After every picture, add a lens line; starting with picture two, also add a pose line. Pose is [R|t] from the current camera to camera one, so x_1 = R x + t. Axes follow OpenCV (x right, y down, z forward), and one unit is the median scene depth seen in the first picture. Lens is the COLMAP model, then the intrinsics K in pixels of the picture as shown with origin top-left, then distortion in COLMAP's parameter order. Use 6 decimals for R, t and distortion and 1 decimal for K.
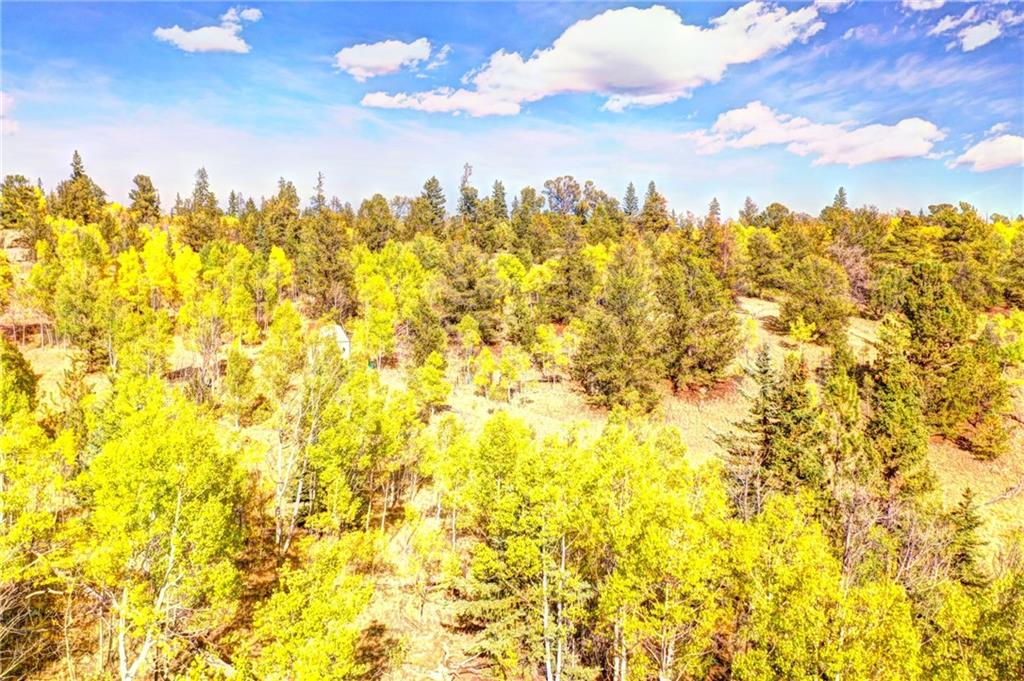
lens RADIAL K [[791.1, 0, 508.7], [0, 791.1, 341.6], [0, 0, 1]] dist [-0.024783, 0.001361]
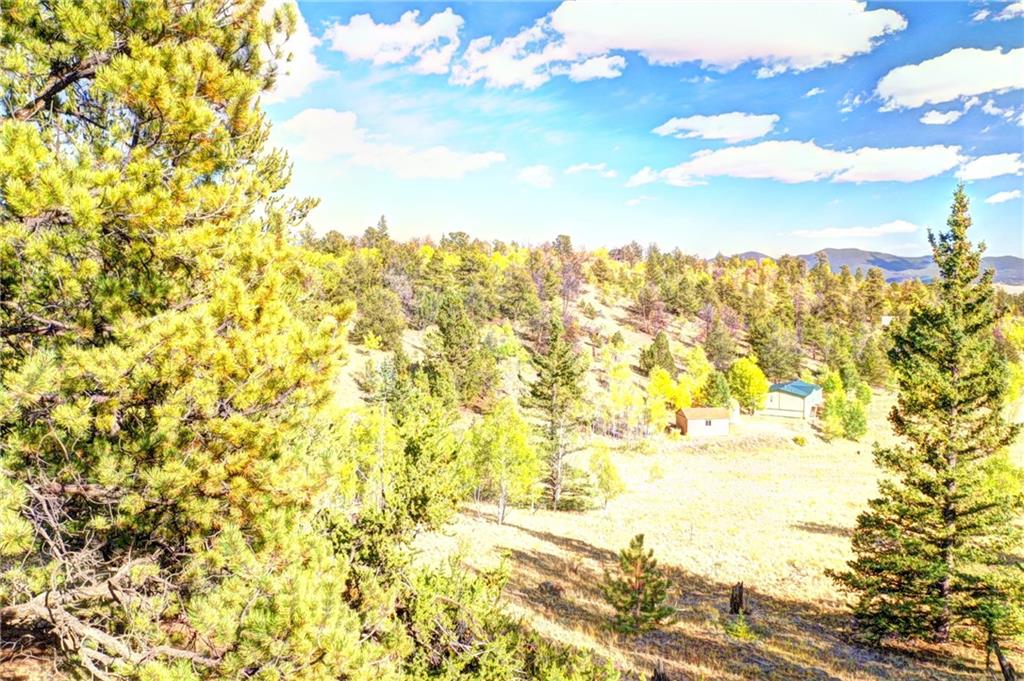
lens RADIAL K [[791.1, 0, 536.3], [0, 791.1, 361.2], [0, 0, 1]] dist [-0.024783, 0.001361]
pose [[0.826334, -0.048929, 0.561051, -0.169685], [0.036813, 0.998781, 0.032885, -0.013483], [-0.561976, -0.006520, 0.827128, -0.310426]]
